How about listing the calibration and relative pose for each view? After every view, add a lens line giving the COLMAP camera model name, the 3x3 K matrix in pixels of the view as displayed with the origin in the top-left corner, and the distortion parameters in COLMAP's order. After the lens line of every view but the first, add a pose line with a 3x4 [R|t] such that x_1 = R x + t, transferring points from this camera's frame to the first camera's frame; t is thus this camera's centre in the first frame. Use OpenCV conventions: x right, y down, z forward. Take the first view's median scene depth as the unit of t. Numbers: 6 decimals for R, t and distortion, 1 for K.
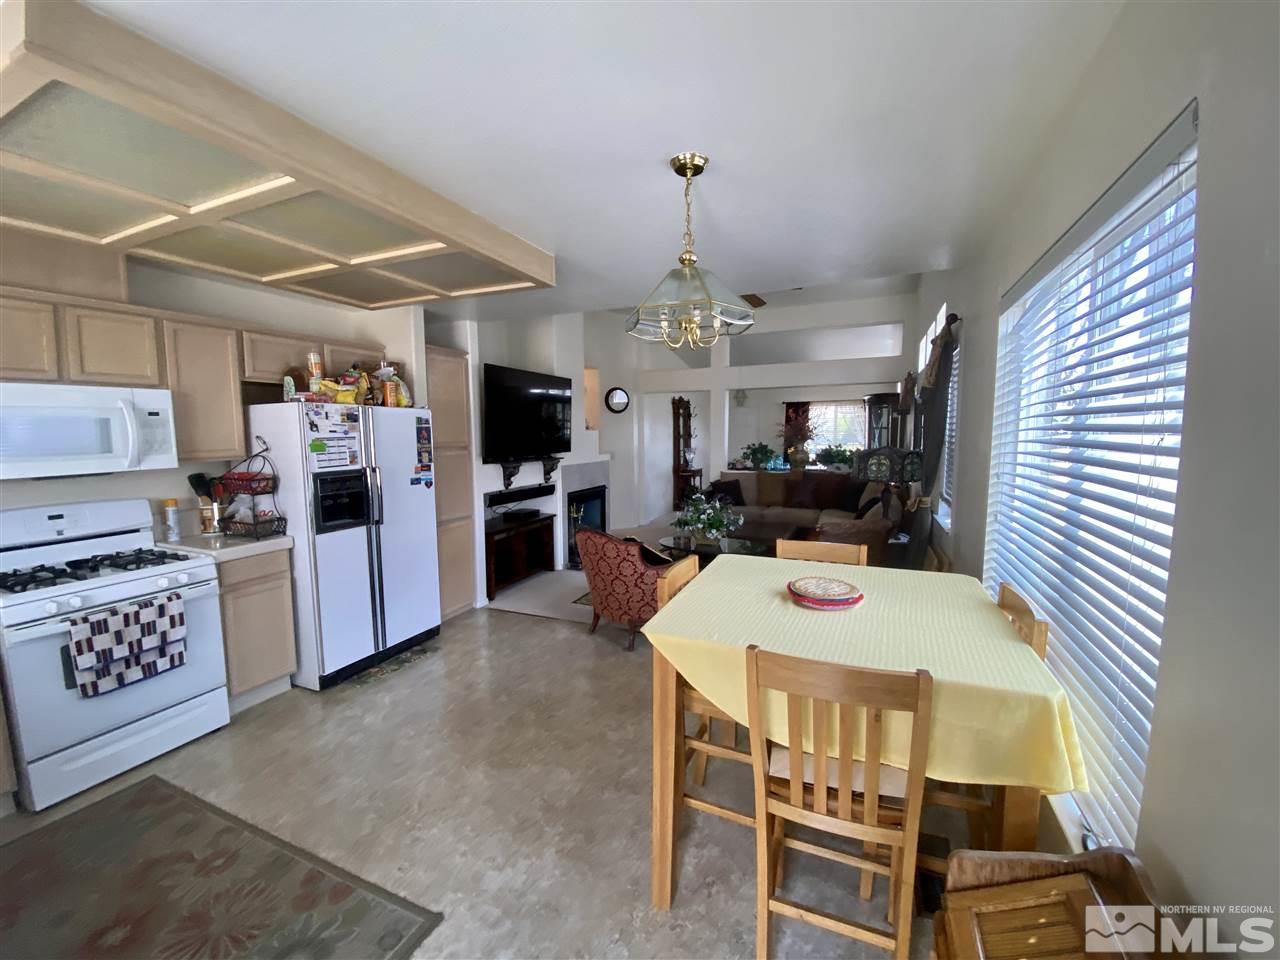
lens RADIAL K [[519.2, 0, 639.5], [0, 519.2, 475.1], [0, 0, 1]] dist [-0.003291, -0.002641]
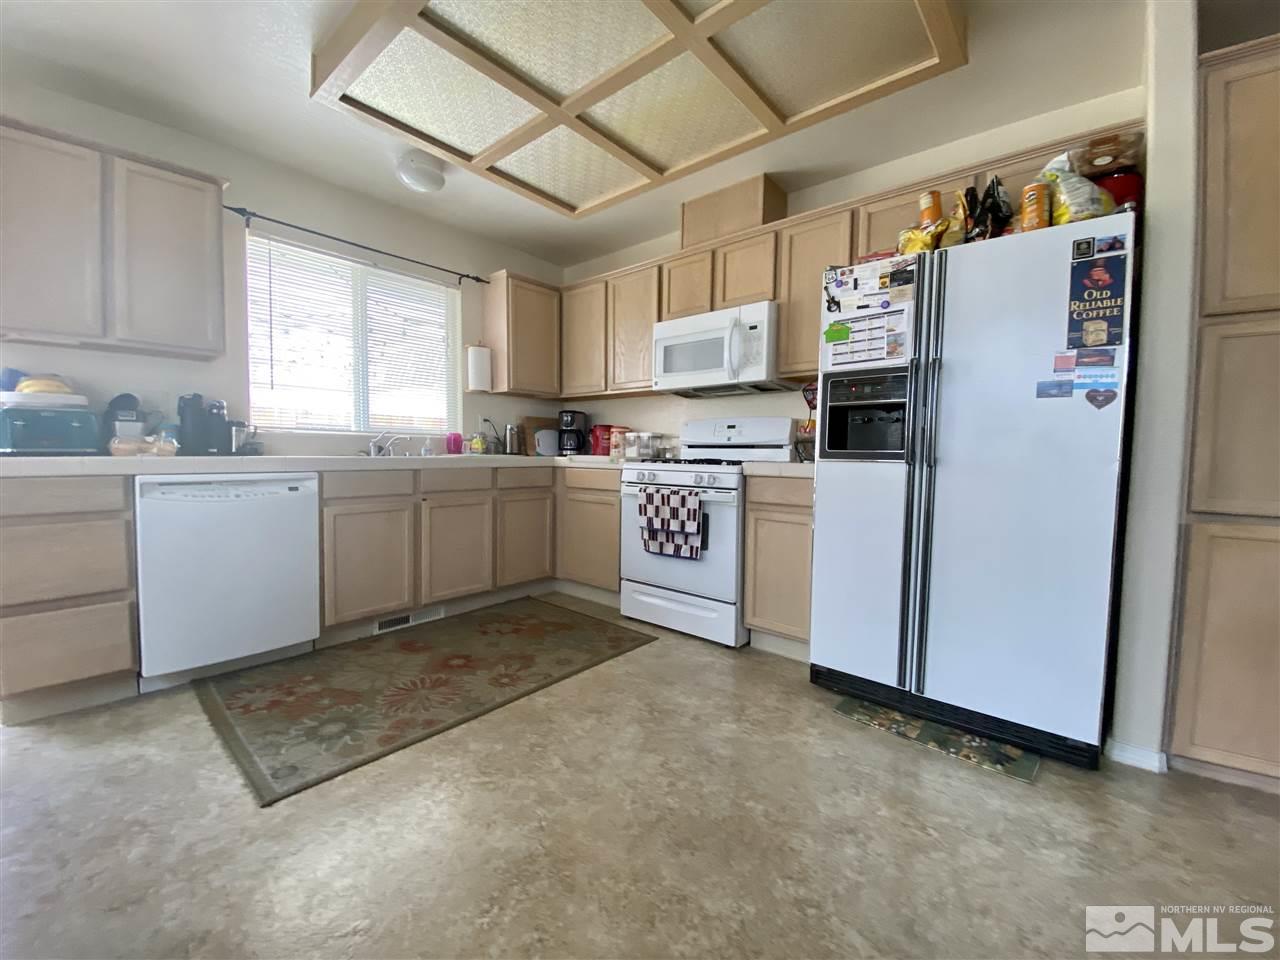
lens RADIAL K [[519.2, 0, 650.1], [0, 519.2, 480.1], [0, 0, 1]] dist [-0.003291, -0.002641]
pose [[-0.283417, 0.055069, -0.957414, 0.120201], [-0.096481, 0.991647, 0.085598, 0.104173], [0.954131, 0.116632, -0.275736, 0.985689]]
